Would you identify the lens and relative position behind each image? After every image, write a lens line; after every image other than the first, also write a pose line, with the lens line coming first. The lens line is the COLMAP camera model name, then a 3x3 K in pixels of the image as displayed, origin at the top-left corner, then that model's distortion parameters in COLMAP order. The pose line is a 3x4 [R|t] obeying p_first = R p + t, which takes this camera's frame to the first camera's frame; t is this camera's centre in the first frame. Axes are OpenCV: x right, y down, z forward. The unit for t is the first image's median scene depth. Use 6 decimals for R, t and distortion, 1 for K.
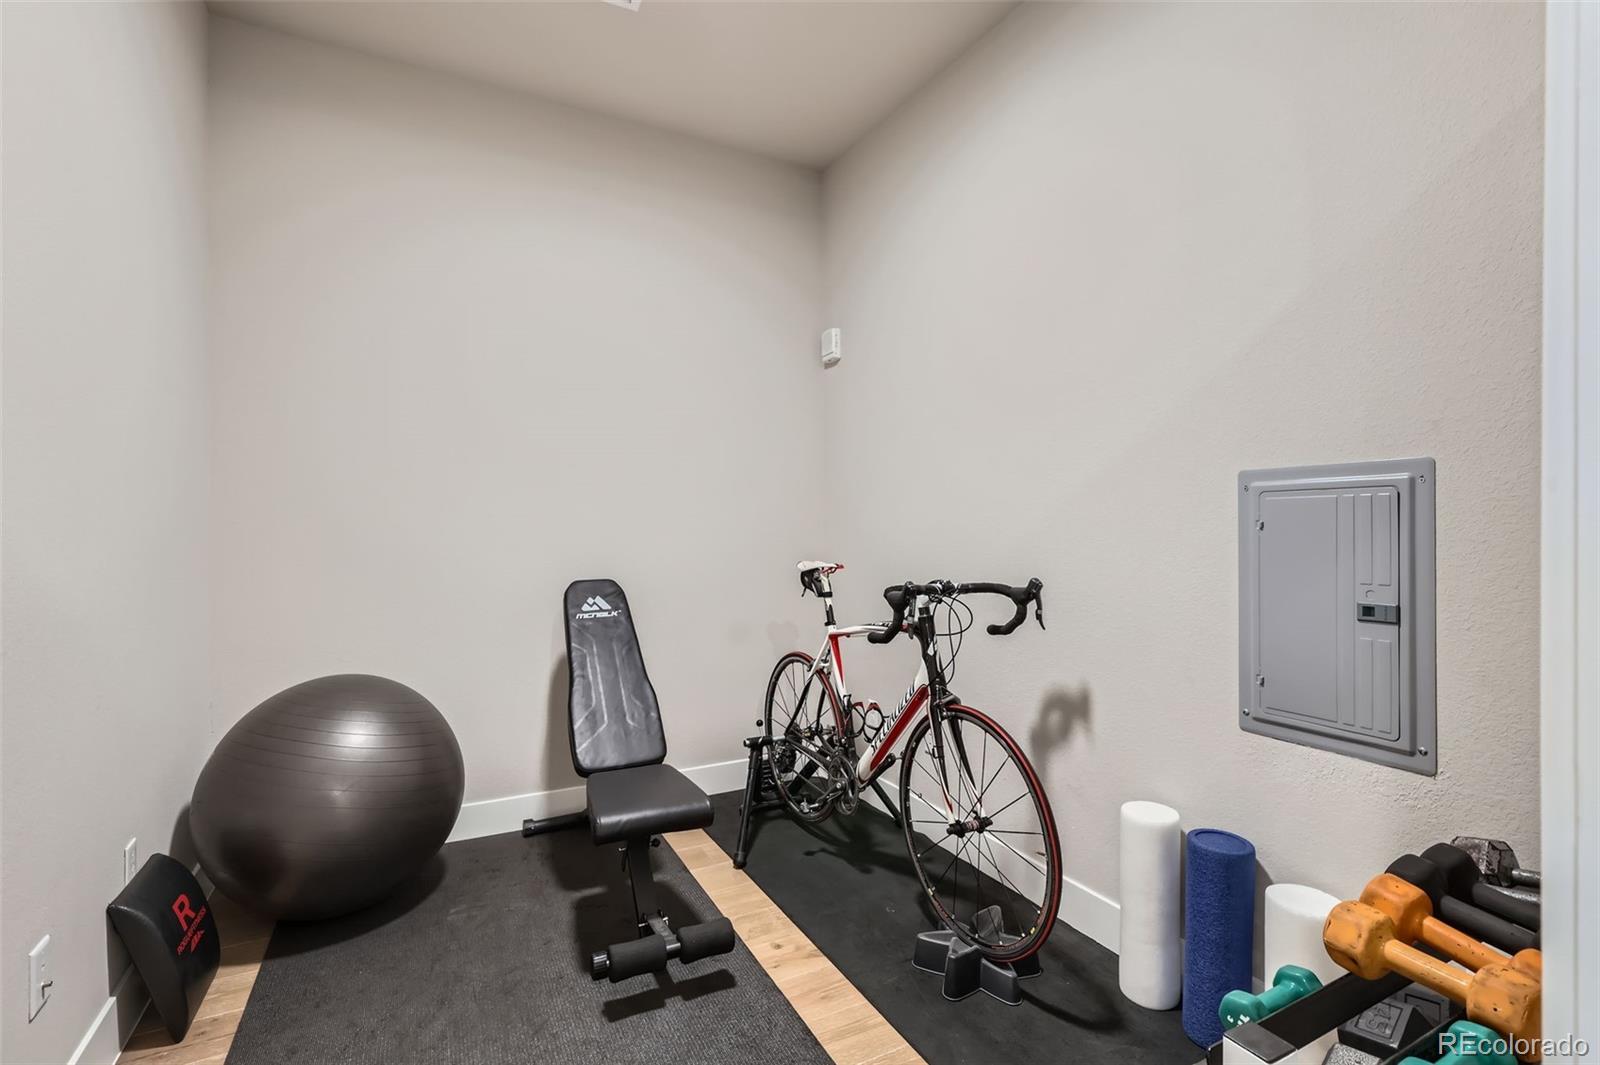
lens RADIAL K [[738.2, 0, 803.6], [0, 738.2, 533.5], [0, 0, 1]] dist [0.001376, -0.000125]
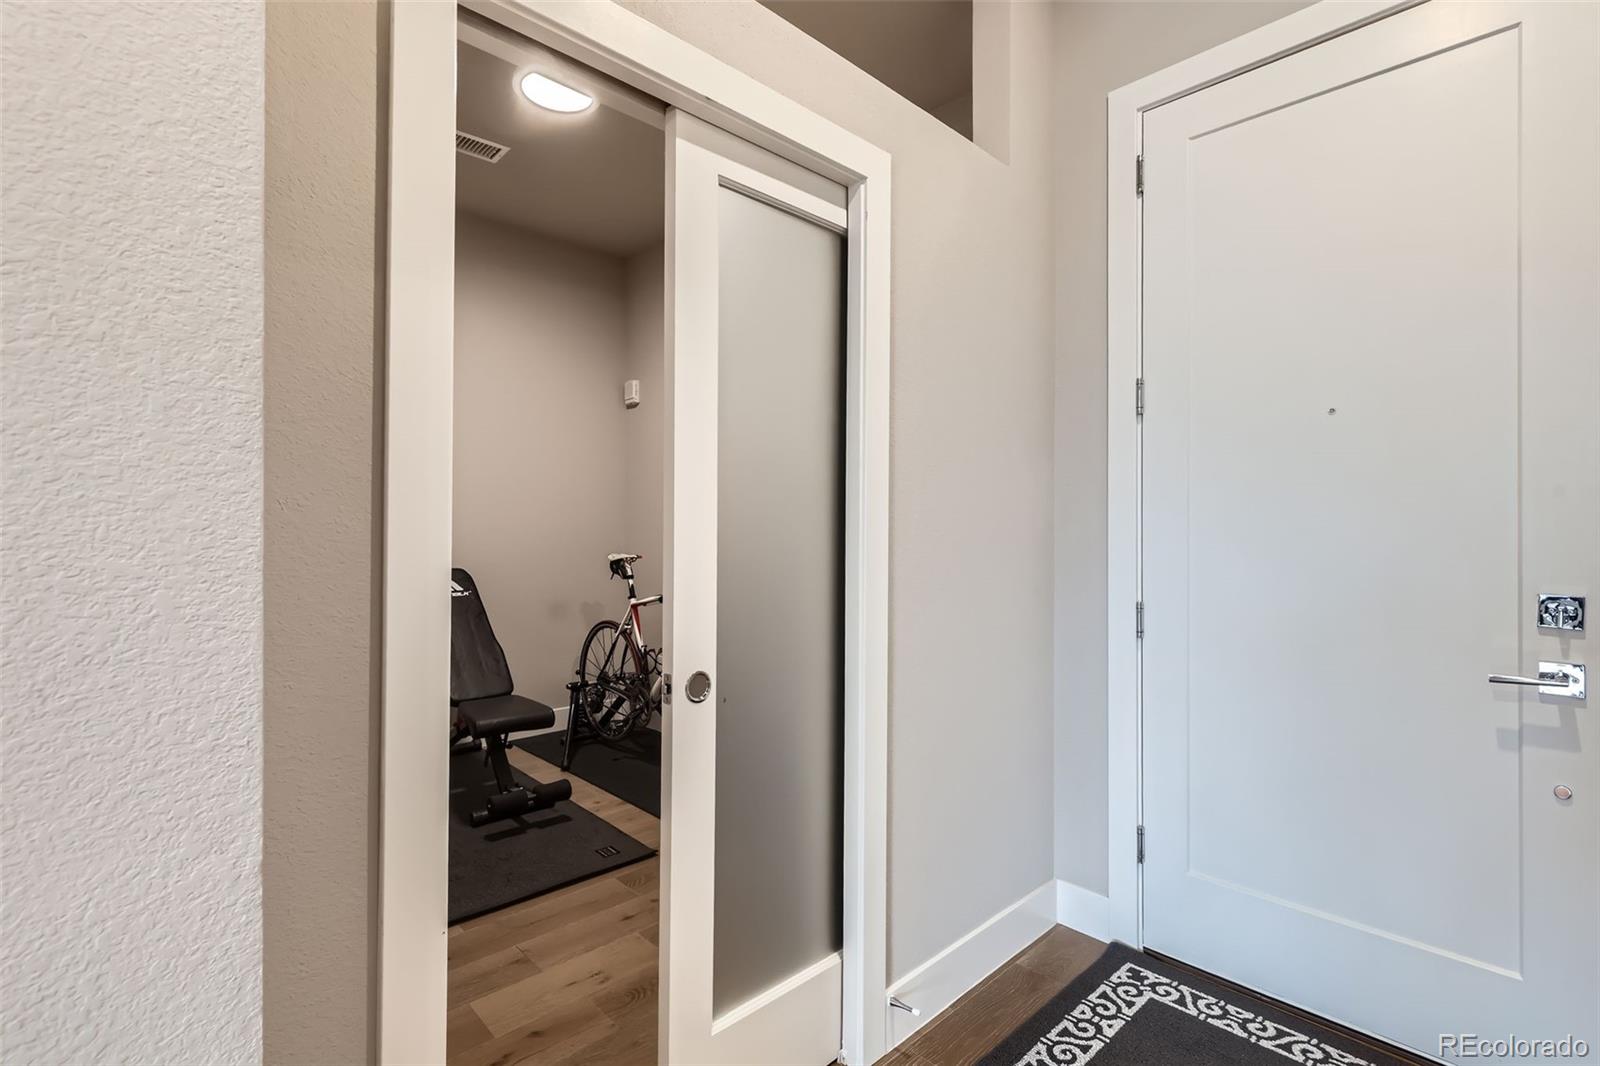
lens RADIAL K [[738.2, 0, 806.5], [0, 738.2, 531.4], [0, 0, 1]] dist [0.001376, -0.000125]
pose [[0.960504, 0.005848, 0.278206, -0.036400], [-0.004859, 0.999979, -0.004242, -0.000757], [-0.278225, 0.002722, 0.960512, -0.449611]]
